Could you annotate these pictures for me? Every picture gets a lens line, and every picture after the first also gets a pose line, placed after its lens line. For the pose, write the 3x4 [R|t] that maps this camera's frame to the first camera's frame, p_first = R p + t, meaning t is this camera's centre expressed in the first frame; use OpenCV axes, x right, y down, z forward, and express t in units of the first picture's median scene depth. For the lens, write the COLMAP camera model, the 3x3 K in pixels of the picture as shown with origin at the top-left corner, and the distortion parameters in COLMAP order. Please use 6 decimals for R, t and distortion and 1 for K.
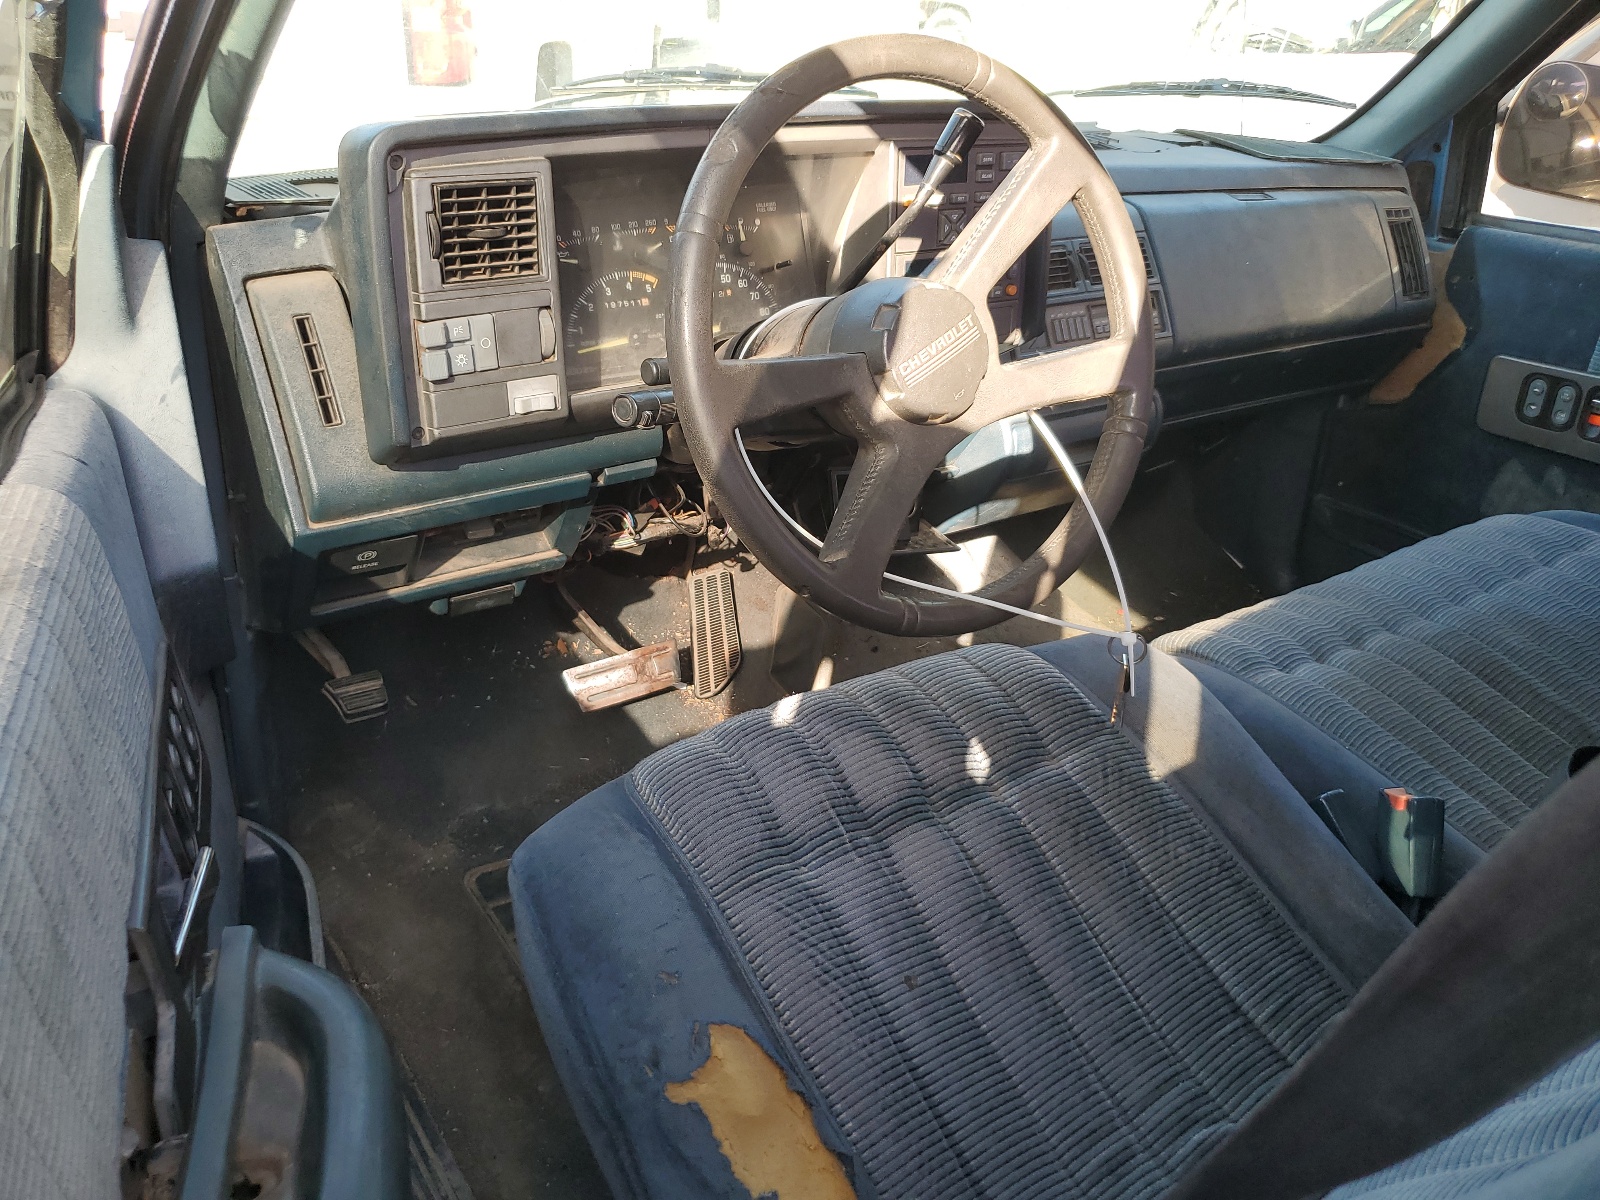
lens RADIAL K [[1228.6, 0, 800.0], [0, 1228.6, 600.0], [0, 0, 1]] dist [0.009840, 0.001033]
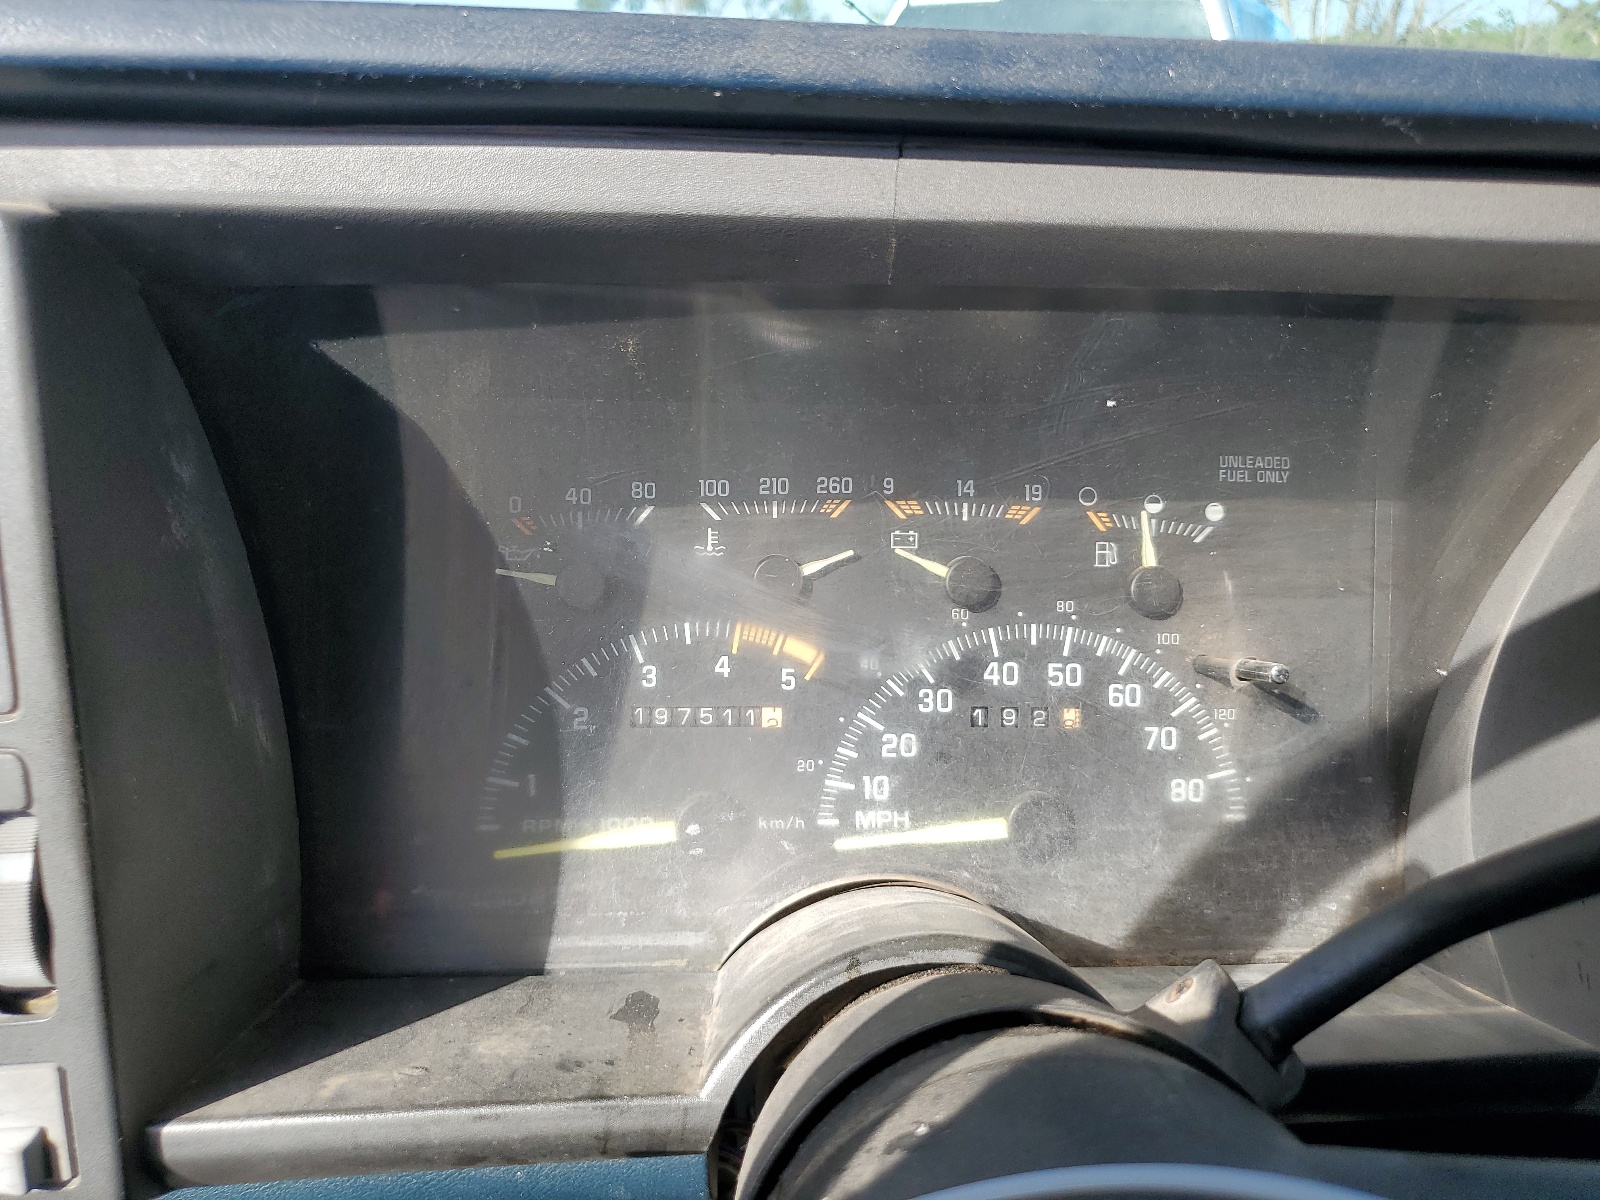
lens RADIAL K [[1228.6, 0, 800.0], [0, 1228.6, 600.0], [0, 0, 1]] dist [0.009840, 0.001033]
pose [[0.845520, 0.175111, -0.504412, 0.039250], [-0.229193, 0.972262, -0.046655, -0.260364], [0.482251, 0.155056, 0.862202, 0.721275]]
